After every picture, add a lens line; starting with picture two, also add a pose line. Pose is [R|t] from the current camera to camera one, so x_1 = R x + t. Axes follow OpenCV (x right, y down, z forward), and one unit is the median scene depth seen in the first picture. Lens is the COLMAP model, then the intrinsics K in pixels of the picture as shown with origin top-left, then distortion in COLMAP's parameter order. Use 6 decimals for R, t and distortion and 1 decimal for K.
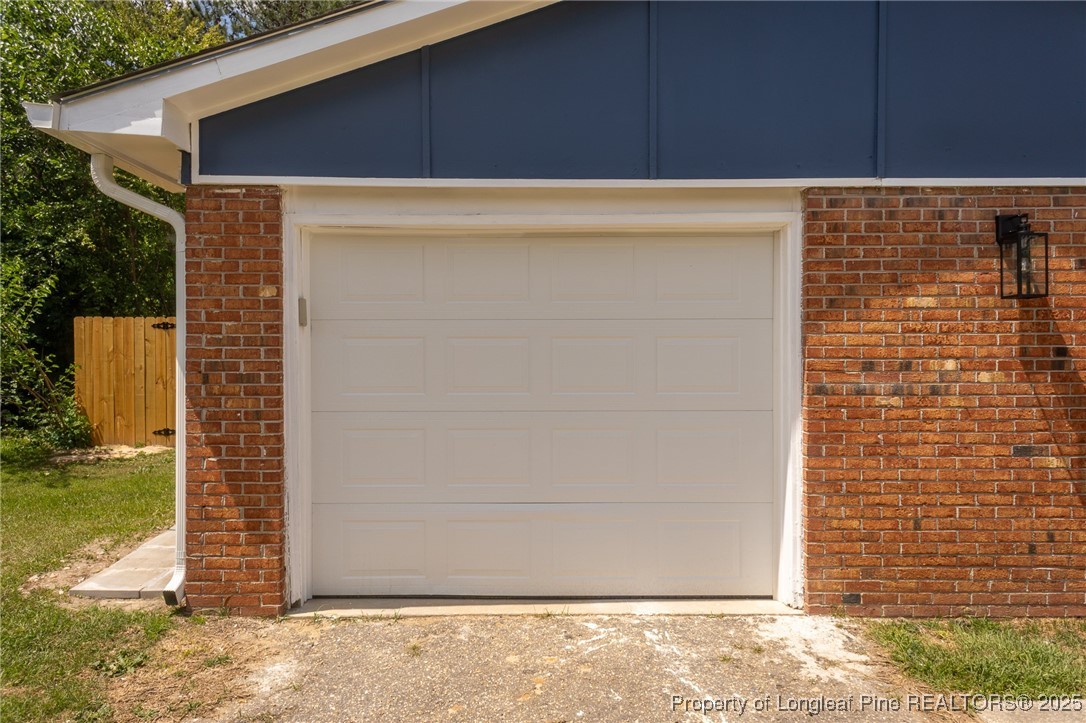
lens RADIAL K [[587.4, 0, 499.4], [0, 587.4, 389.5], [0, 0, 1]] dist [-0.012817, 0.005624]
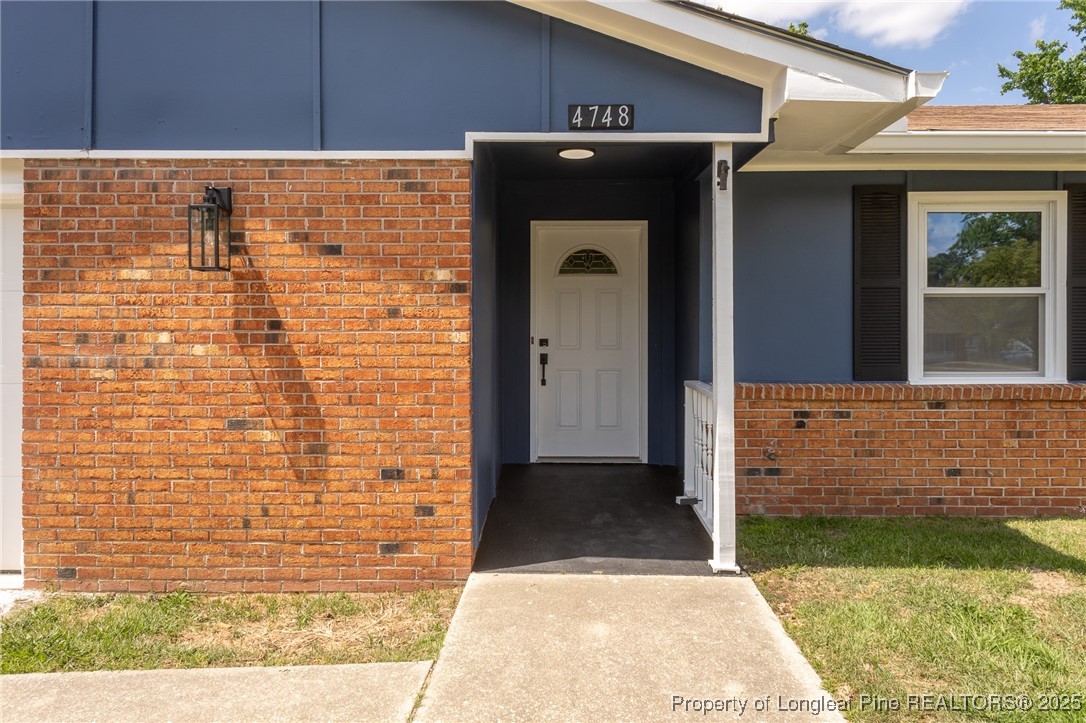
lens RADIAL K [[587.4, 0, 540.8], [0, 587.4, 357.1], [0, 0, 1]] dist [-0.012817, 0.005624]
pose [[0.999784, 0.004102, 0.020384, 1.390616], [-0.003916, 0.999950, -0.009184, -0.002320], [-0.020421, 0.009102, 0.999750, -0.008058]]
